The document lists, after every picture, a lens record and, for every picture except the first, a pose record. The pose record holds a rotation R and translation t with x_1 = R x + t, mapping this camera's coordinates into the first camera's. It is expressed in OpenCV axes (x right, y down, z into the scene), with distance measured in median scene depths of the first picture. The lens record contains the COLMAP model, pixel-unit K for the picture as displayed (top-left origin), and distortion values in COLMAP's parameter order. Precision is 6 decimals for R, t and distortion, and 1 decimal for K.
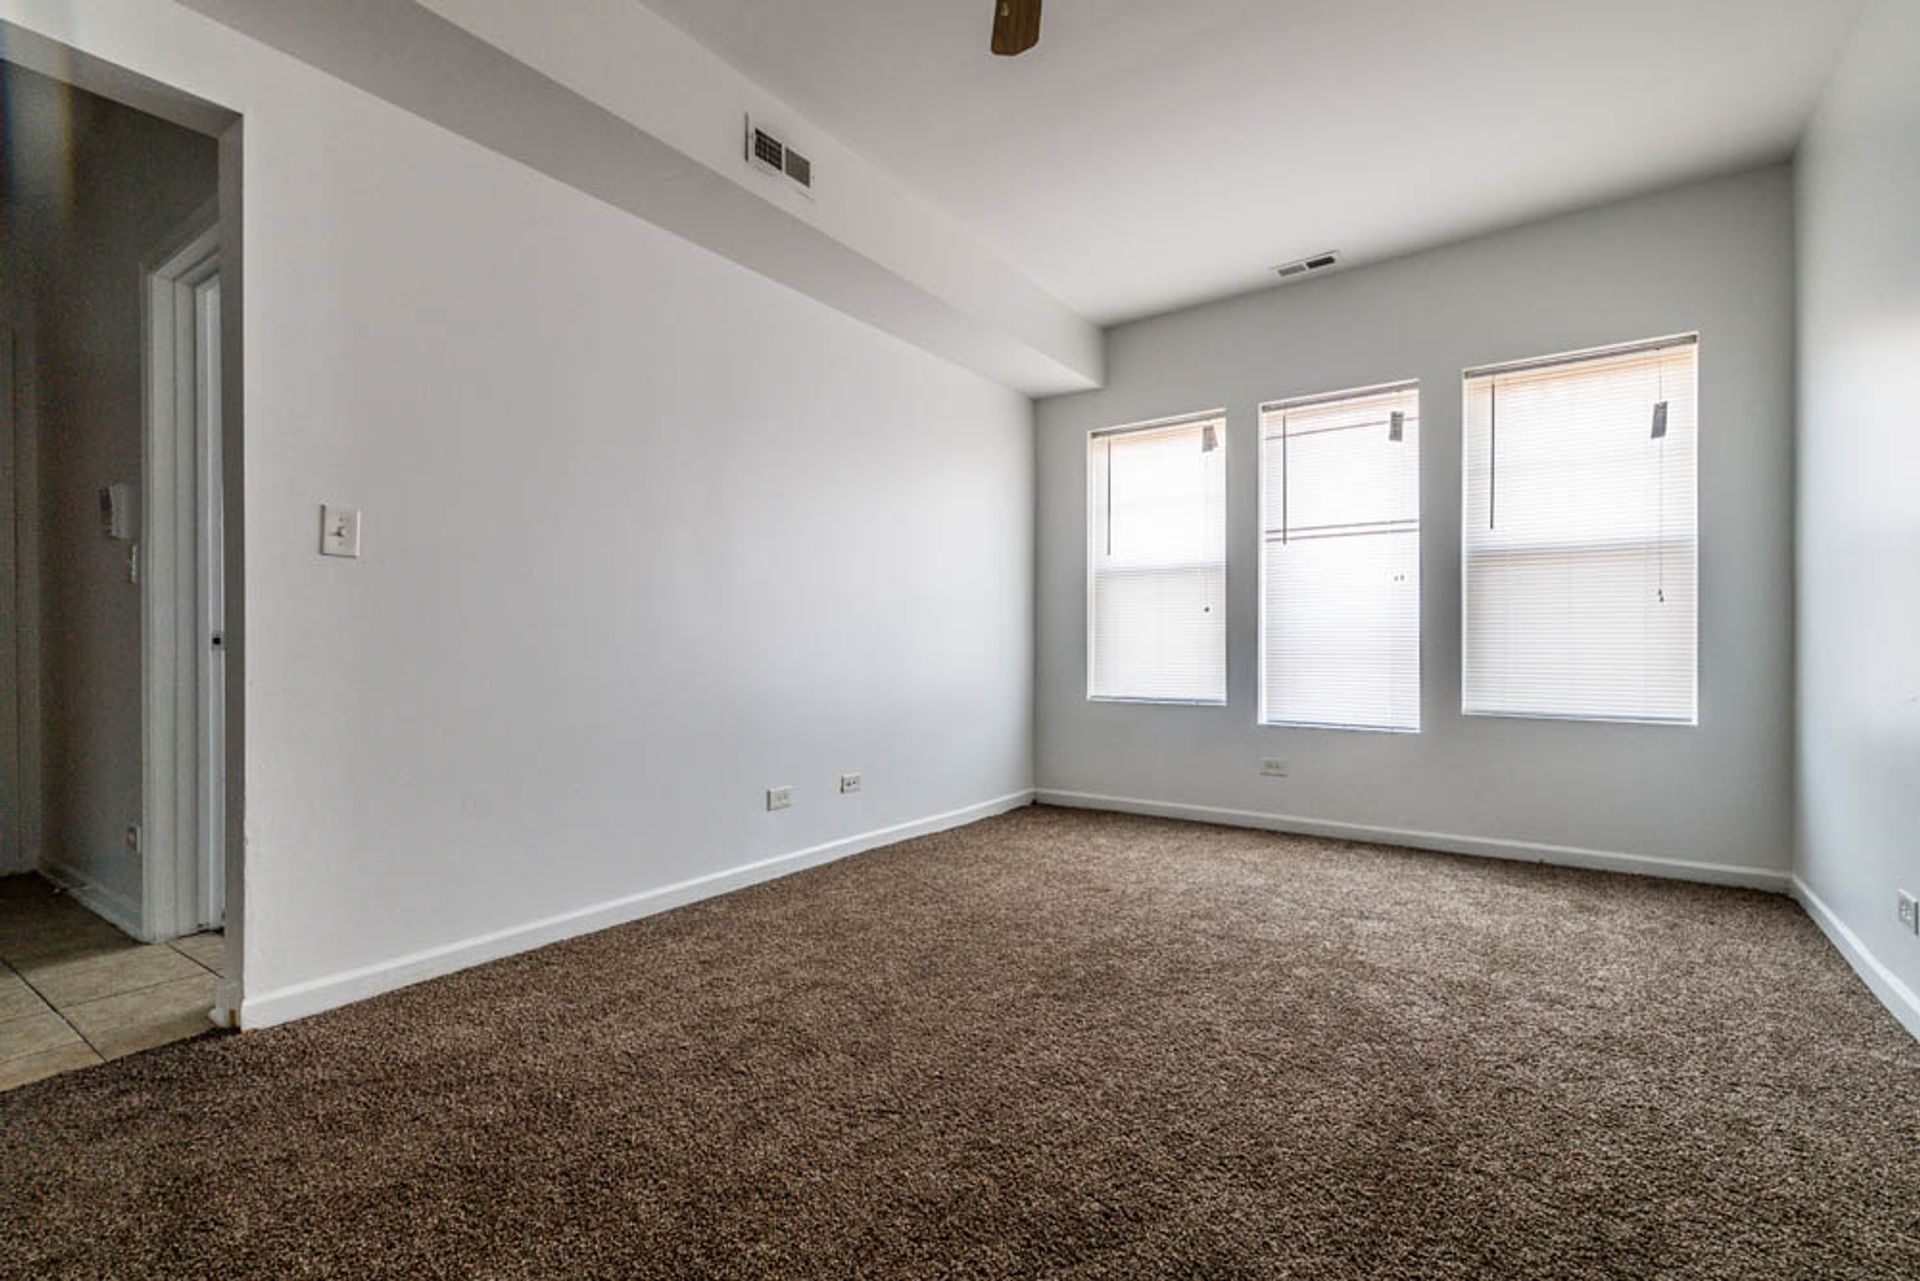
lens RADIAL K [[877.7, 0, 960.0], [0, 877.7, 640.5], [0, 0, 1]] dist [0.017110, -0.007652]
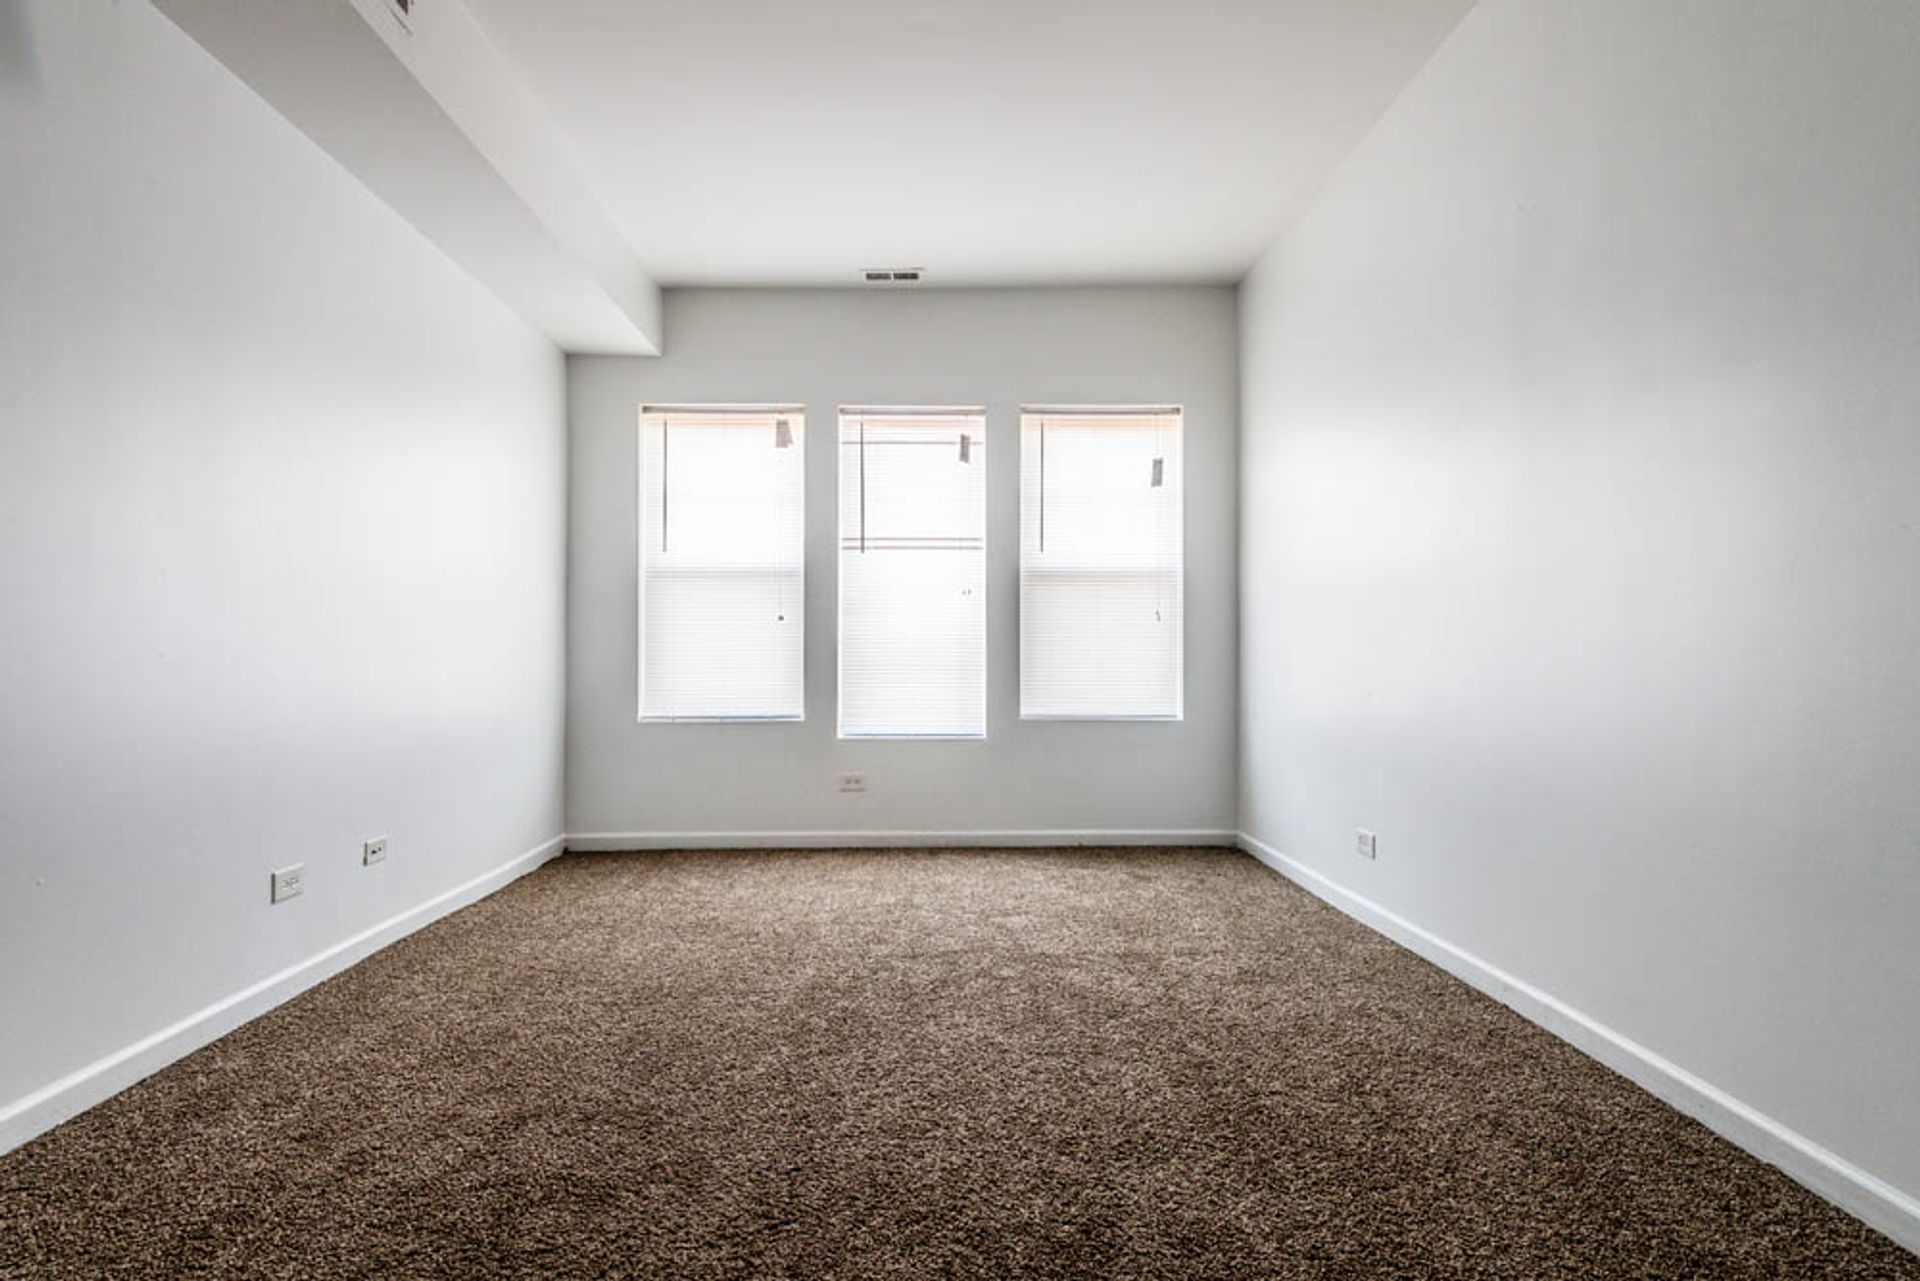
lens RADIAL K [[982.5, 0, 960.0], [0, 982.5, 640.5], [0, 0, 1]] dist [0.034488, -0.025149]
pose [[0.798048, 0.009033, 0.602526, -0.246921], [-0.001728, 0.999918, -0.012702, 0.001807], [-0.602591, 0.009096, 0.797998, 0.077434]]
